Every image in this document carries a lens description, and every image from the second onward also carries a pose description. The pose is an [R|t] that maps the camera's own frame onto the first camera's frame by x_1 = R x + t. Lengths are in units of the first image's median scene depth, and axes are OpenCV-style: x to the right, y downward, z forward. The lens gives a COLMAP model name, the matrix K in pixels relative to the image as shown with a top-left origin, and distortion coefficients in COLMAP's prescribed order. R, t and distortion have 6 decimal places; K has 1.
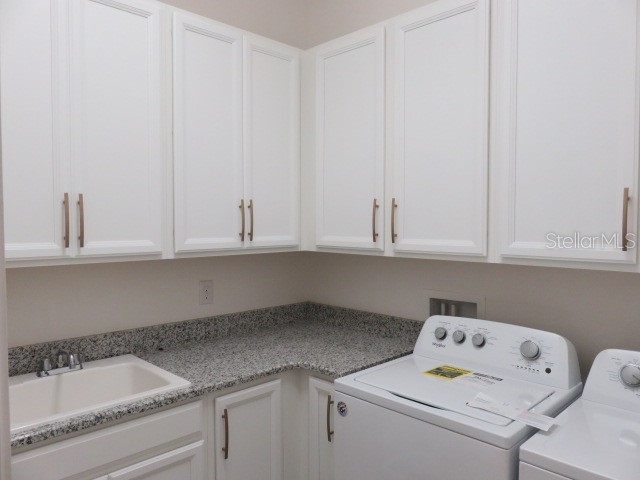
lens RADIAL K [[475.5, 0, 315.8], [0, 475.5, 241.1], [0, 0, 1]] dist [-0.019785, 0.009532]
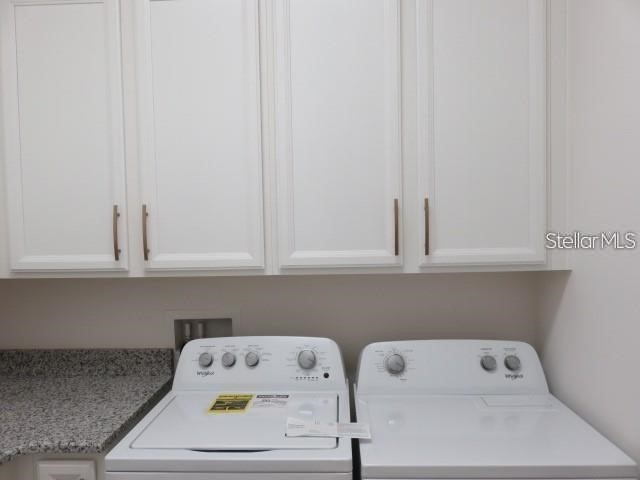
lens RADIAL K [[475.5, 0, 321.2], [0, 475.5, 237.9], [0, 0, 1]] dist [-0.019785, 0.009532]
pose [[0.722960, -0.038986, 0.689789, -0.179623], [0.046942, 0.998871, 0.007256, -0.026540], [-0.689293, 0.027134, 0.723974, 0.215779]]
